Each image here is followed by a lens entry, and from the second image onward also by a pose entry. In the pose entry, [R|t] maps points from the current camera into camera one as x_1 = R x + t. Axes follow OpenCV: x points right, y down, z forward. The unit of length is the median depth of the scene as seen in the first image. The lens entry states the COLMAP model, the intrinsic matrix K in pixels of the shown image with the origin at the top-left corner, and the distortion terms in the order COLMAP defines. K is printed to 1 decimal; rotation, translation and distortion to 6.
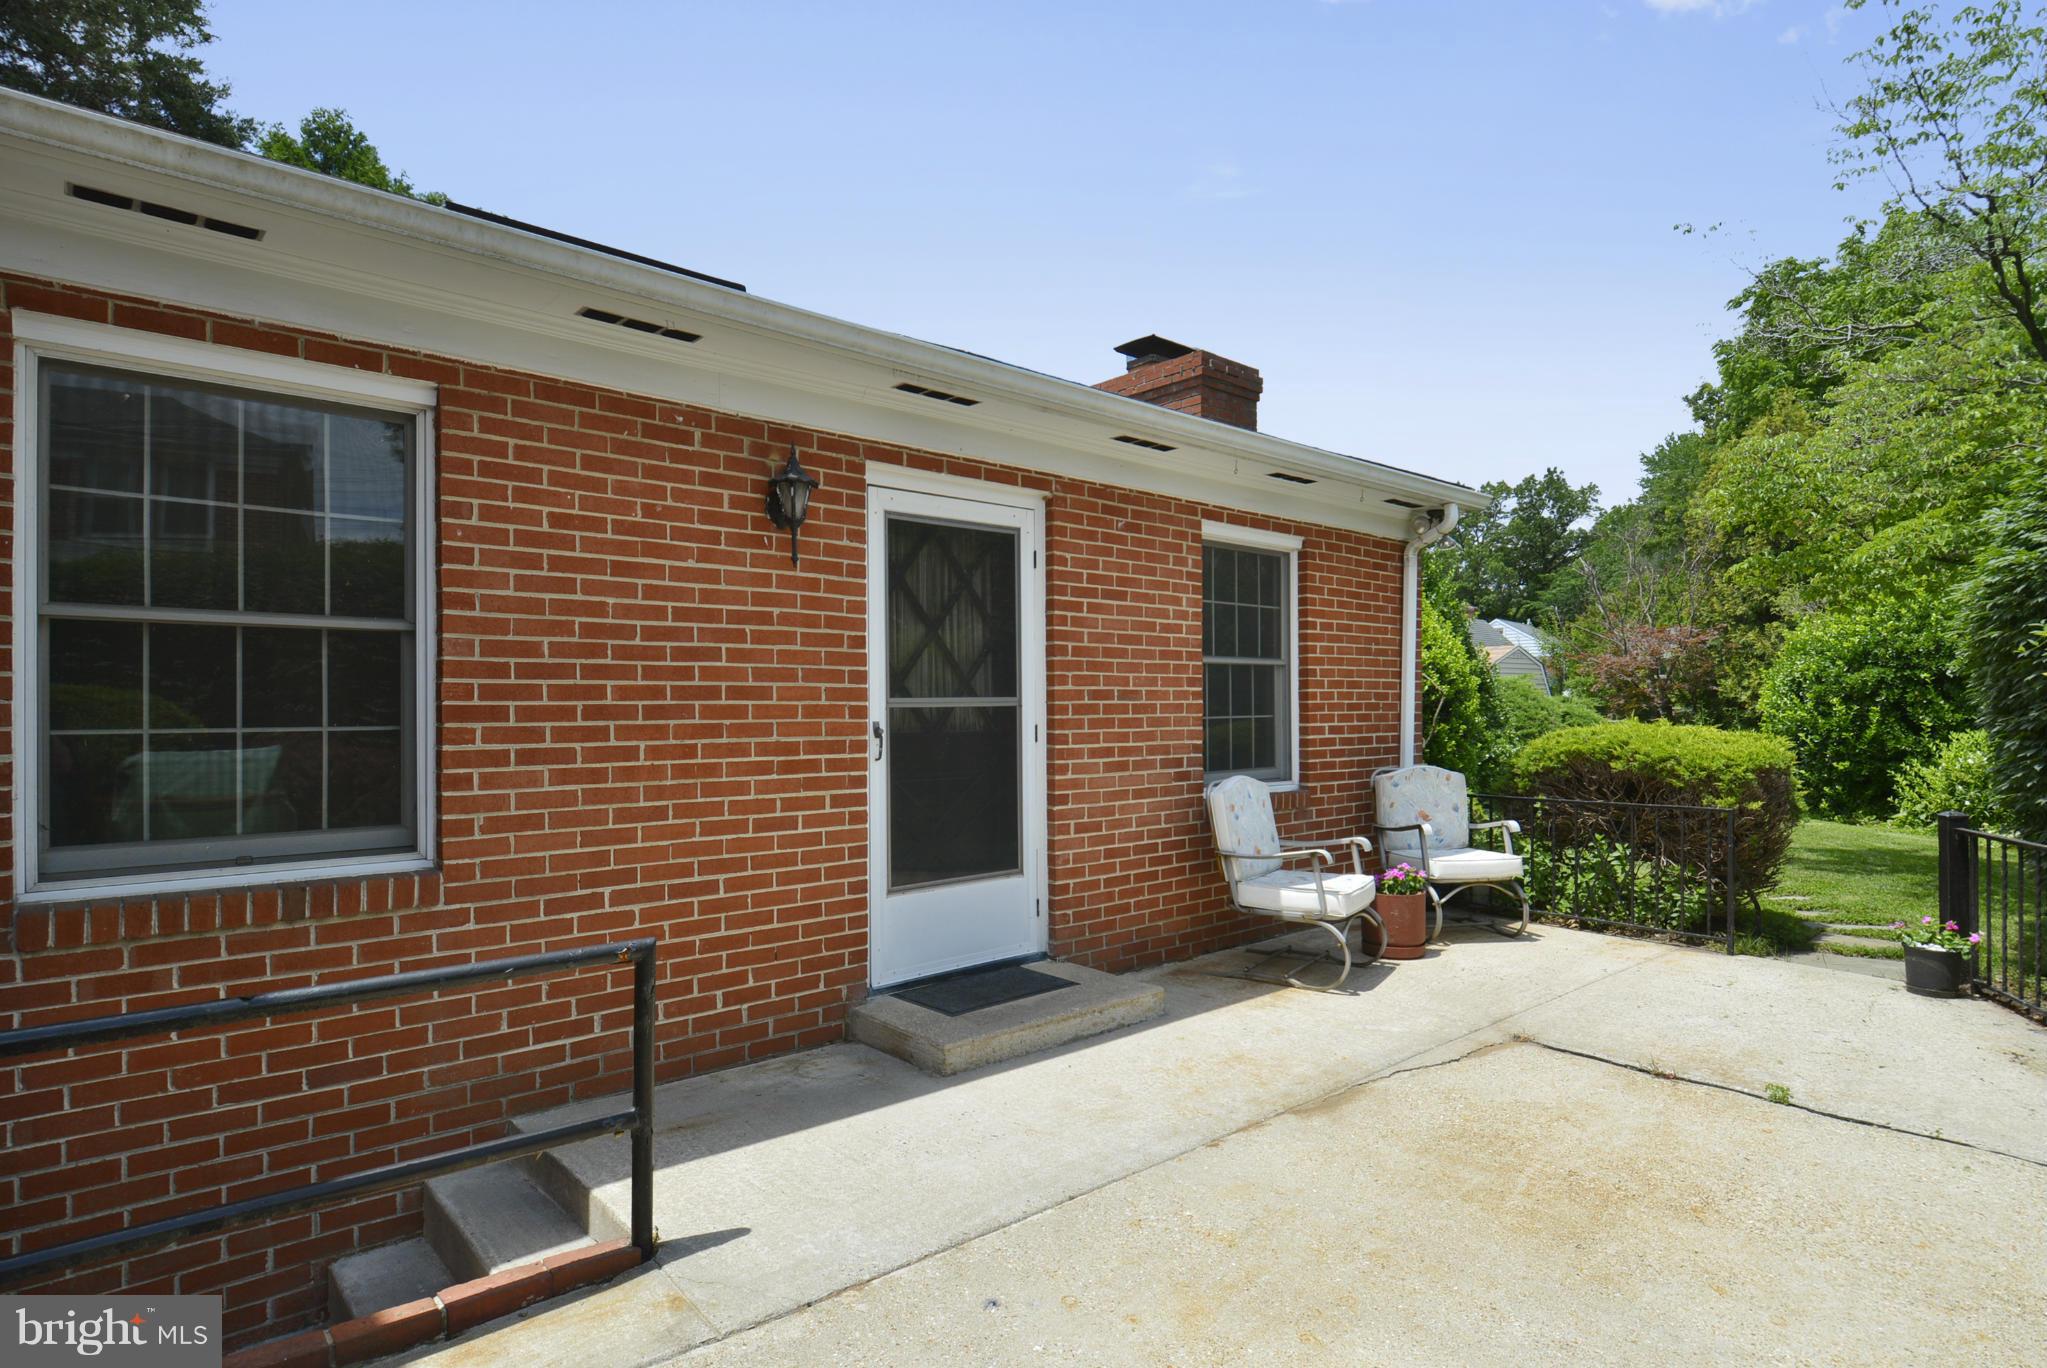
lens RADIAL K [[1094.0, 0, 1029.8], [0, 1094.0, 687.3], [0, 0, 1]] dist [0.049204, -0.038352]
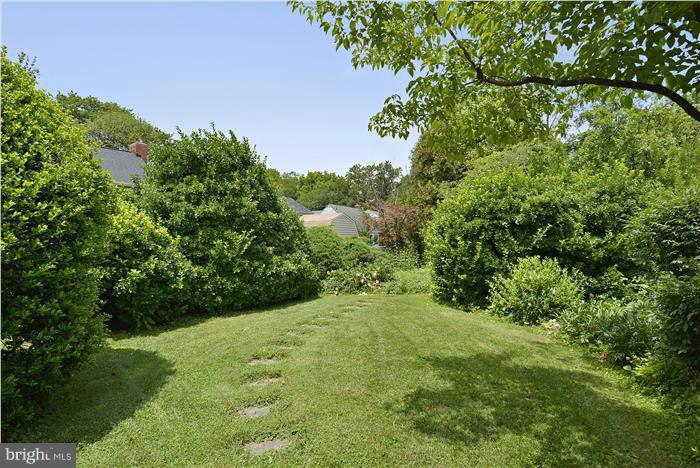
lens RADIAL K [[374.1, 0, 352.1], [0, 374.1, 235.1], [0, 0, 1]] dist [0.049204, -0.038352]
pose [[0.945172, 0.001146, 0.326572, 0.388135], [-0.002642, 0.999988, 0.004139, 0.005205], [-0.326563, -0.004775, 0.945163, 0.518095]]
